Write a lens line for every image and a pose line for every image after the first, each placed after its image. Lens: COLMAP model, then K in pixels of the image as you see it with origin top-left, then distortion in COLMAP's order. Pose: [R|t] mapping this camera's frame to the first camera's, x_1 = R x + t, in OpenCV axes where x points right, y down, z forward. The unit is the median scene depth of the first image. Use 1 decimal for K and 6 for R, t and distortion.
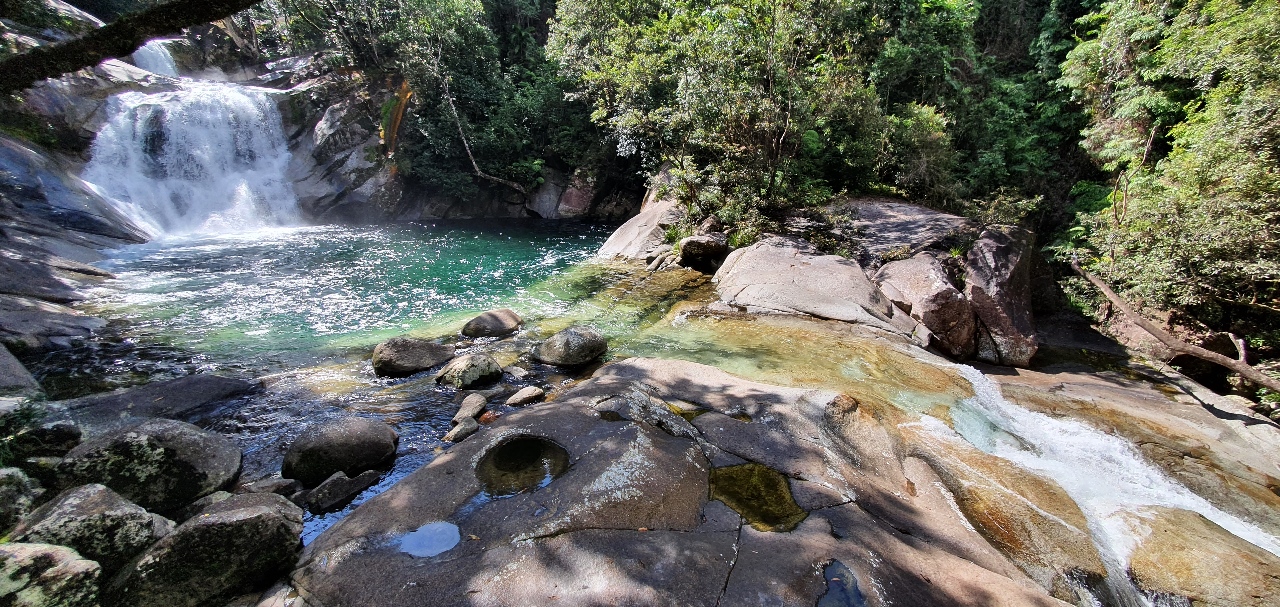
lens RADIAL K [[514.7, 0, 652.2], [0, 514.7, 309.2], [0, 0, 1]] dist [0.006044, -0.000042]
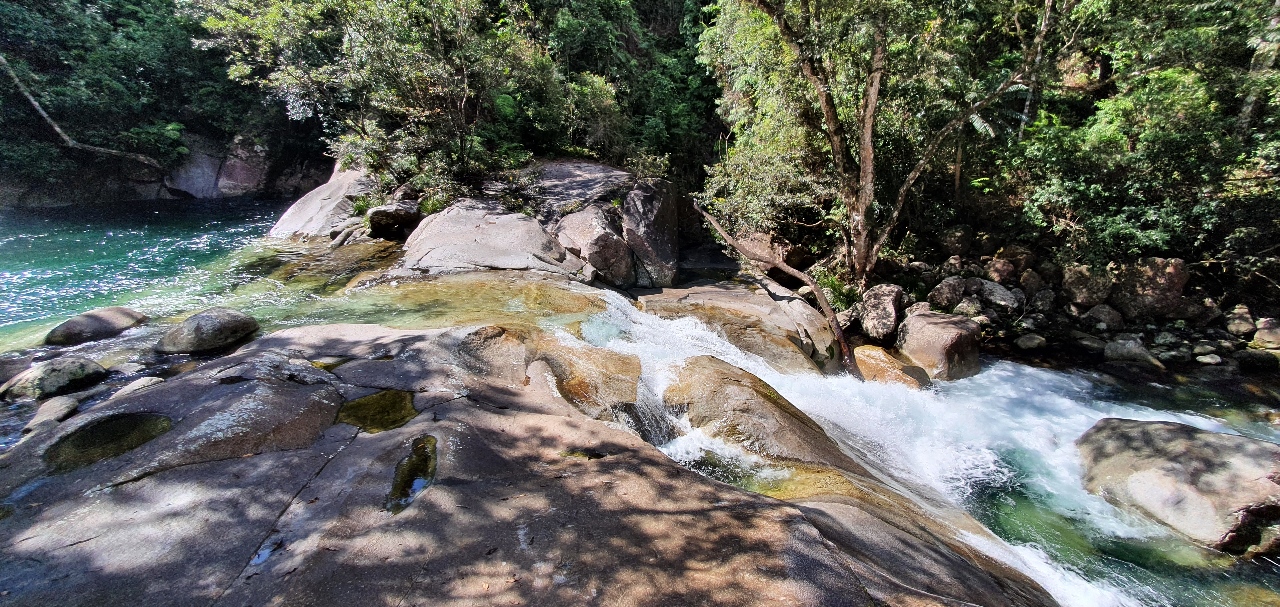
lens RADIAL K [[514.7, 0, 652.0], [0, 514.7, 305.1], [0, 0, 1]] dist [0.006044, -0.000042]
pose [[0.881522, -0.161477, 0.443671, 0.067277], [0.135242, 0.986680, 0.090399, 0.022641], [-0.452359, -0.019686, 0.891619, -0.092896]]
